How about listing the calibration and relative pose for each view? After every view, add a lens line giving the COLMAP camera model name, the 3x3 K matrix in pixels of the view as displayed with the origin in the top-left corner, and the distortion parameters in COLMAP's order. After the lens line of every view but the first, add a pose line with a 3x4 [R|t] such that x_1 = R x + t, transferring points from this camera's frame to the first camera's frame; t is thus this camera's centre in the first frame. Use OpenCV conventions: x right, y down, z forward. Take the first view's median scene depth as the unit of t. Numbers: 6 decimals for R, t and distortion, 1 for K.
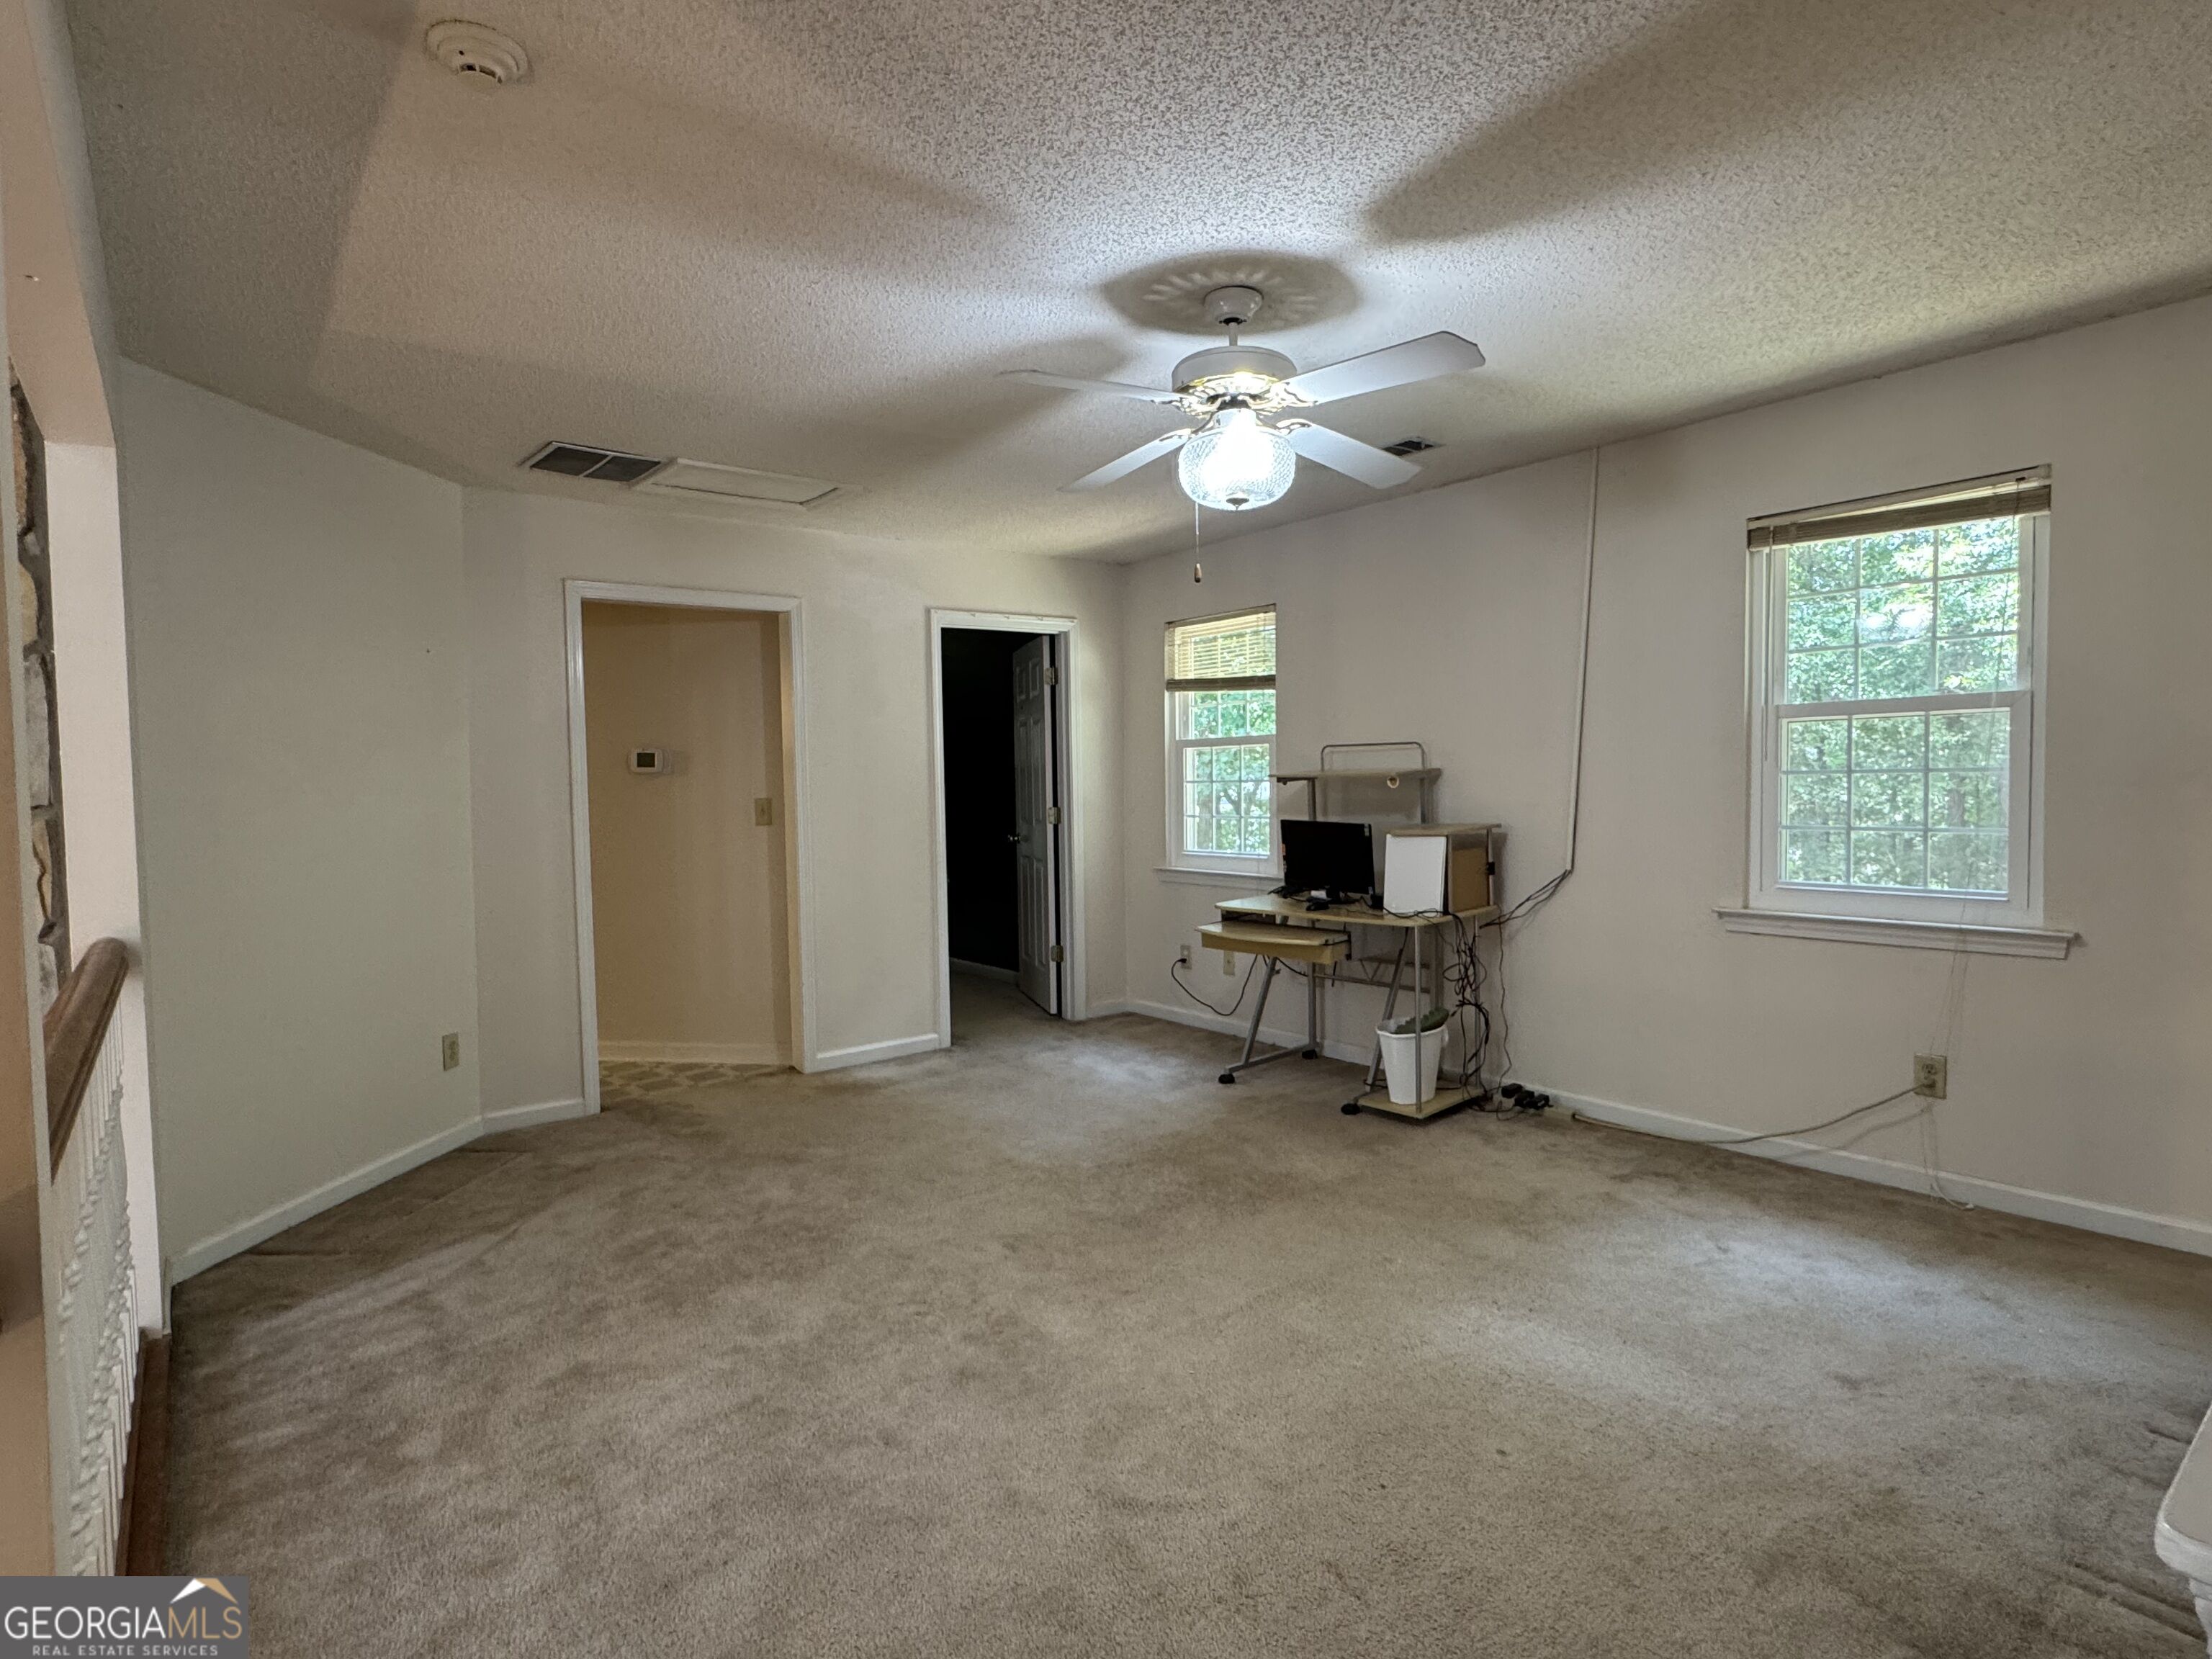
lens RADIAL K [[1150.9, 0, 1095.8], [0, 1150.9, 829.1], [0, 0, 1]] dist [-0.006562, 0.000075]
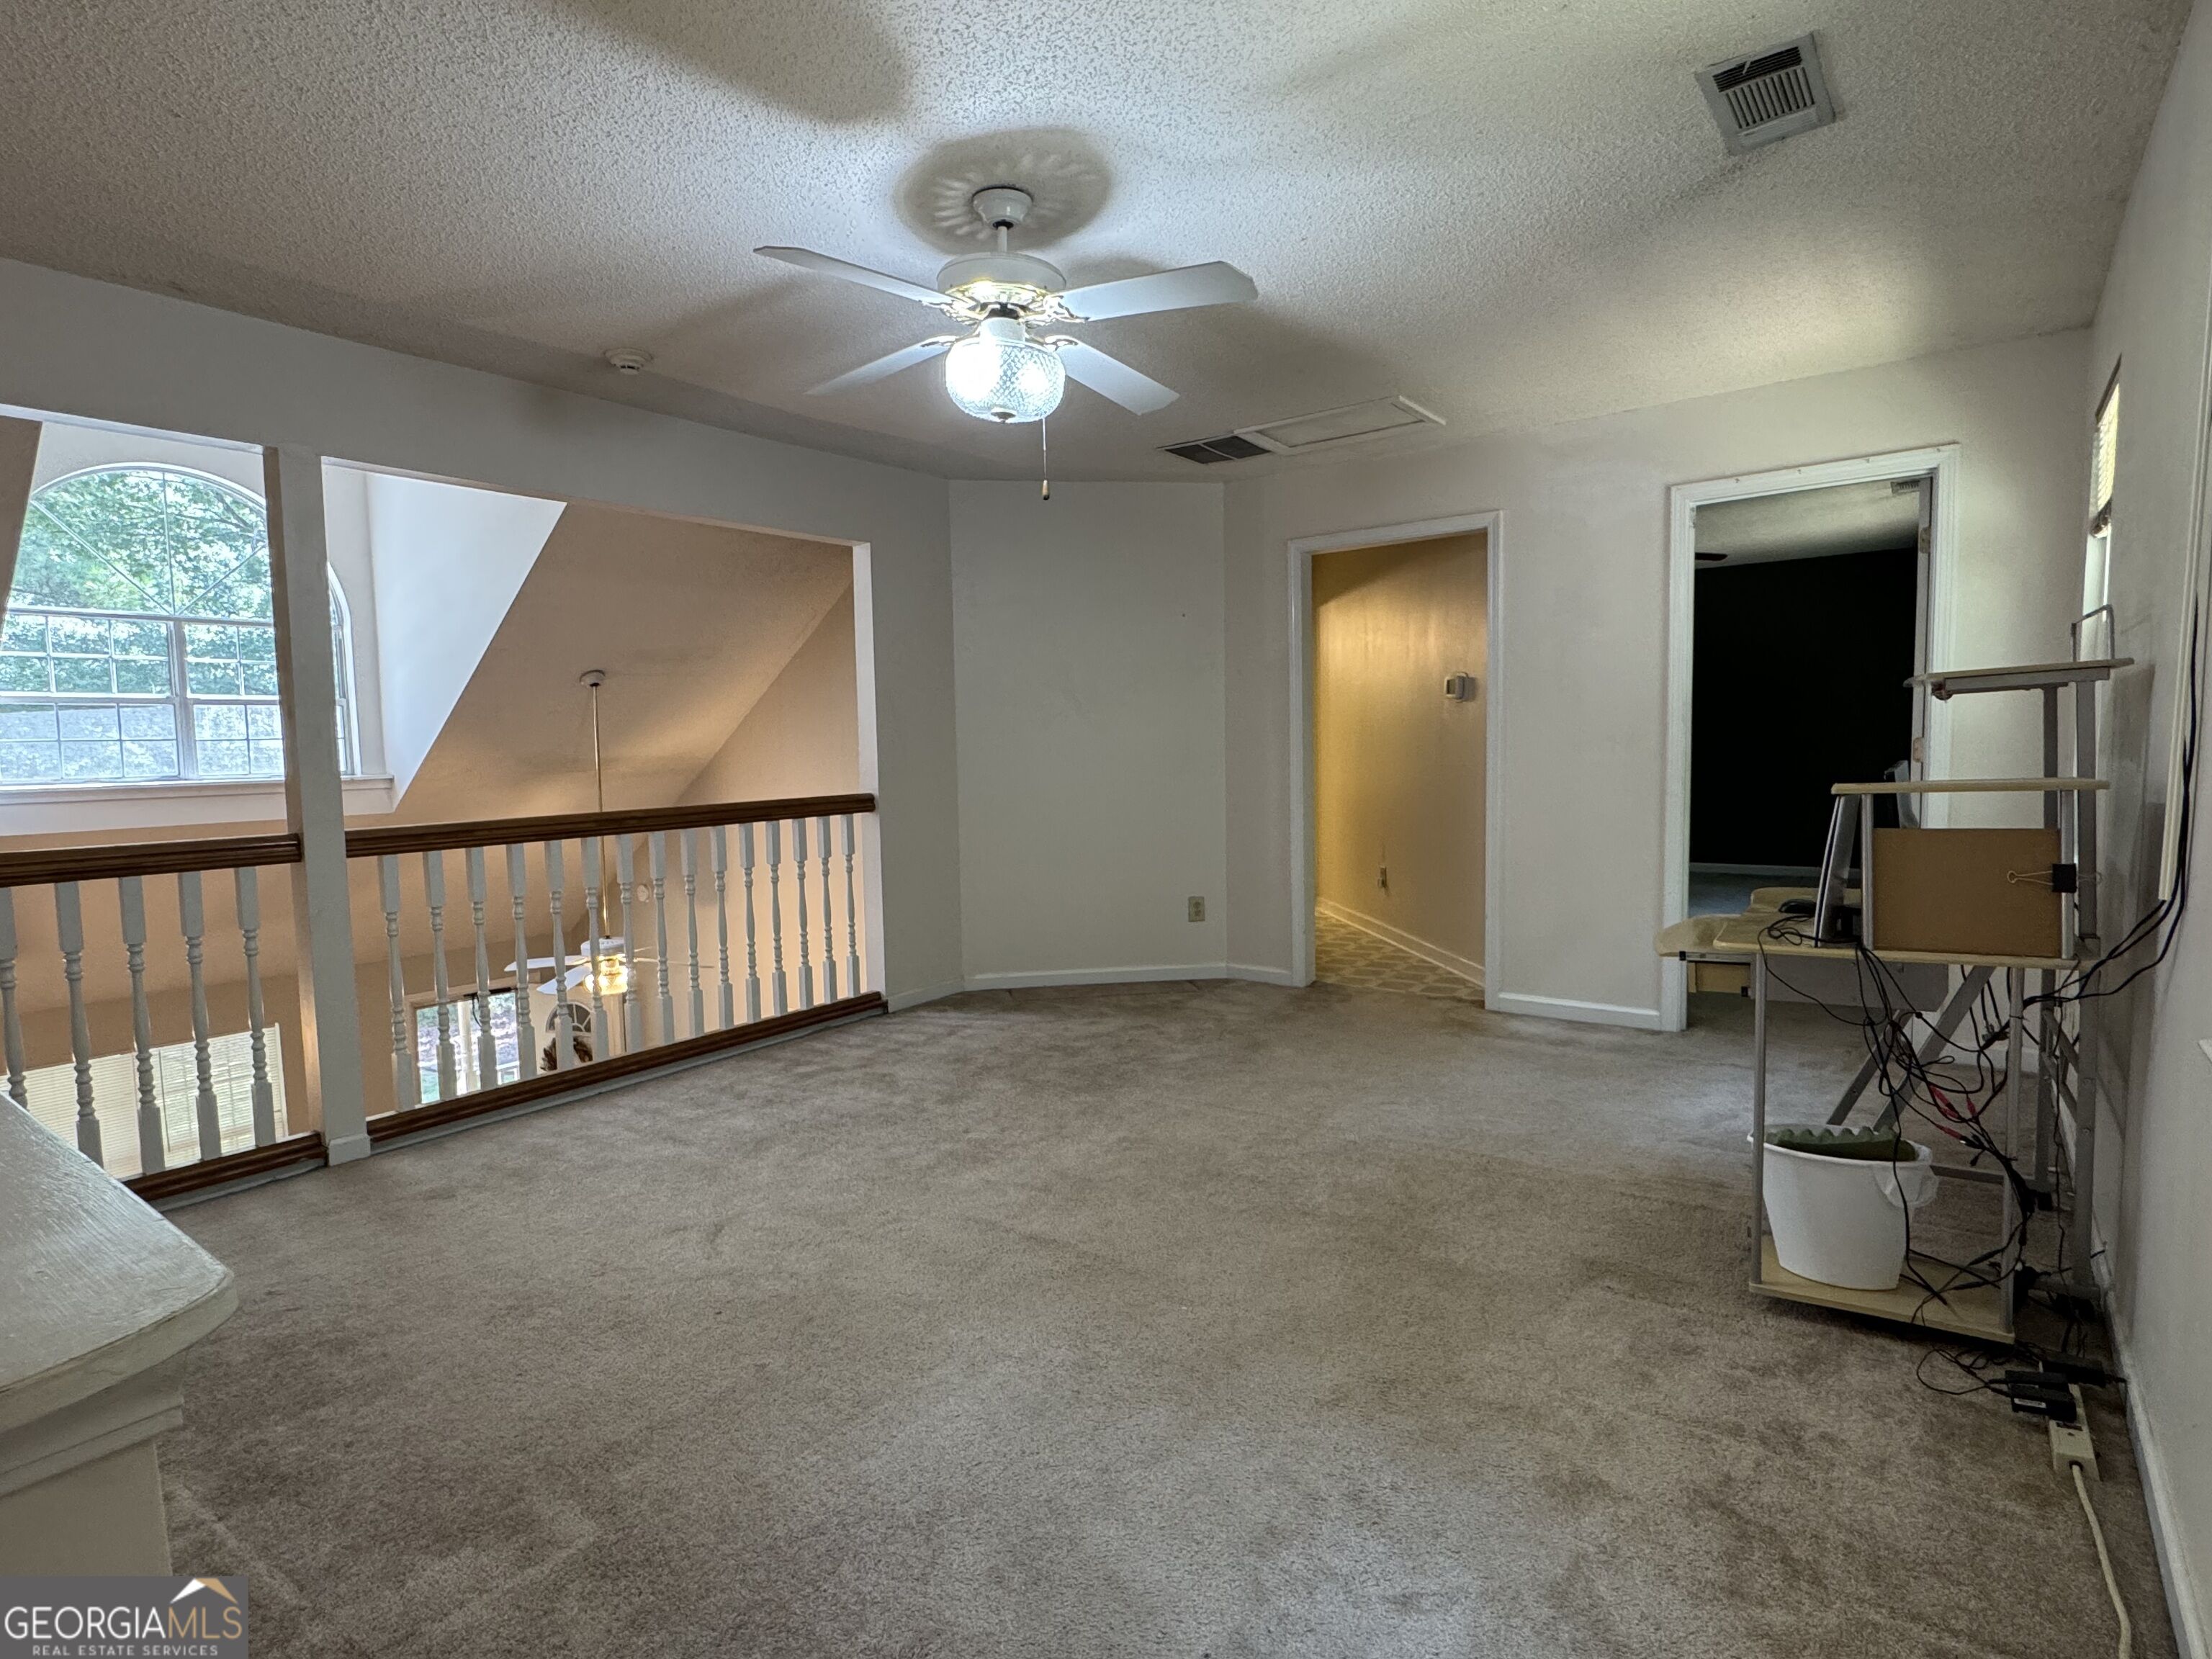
lens RADIAL K [[1150.9, 0, 1094.9], [0, 1150.9, 827.3], [0, 0, 1]] dist [-0.006562, 0.000075]
pose [[0.252519, 0.089253, -0.963467, 0.882069], [-0.026774, 0.996000, 0.085250, -0.020134], [0.967221, 0.004268, 0.253899, 0.657922]]
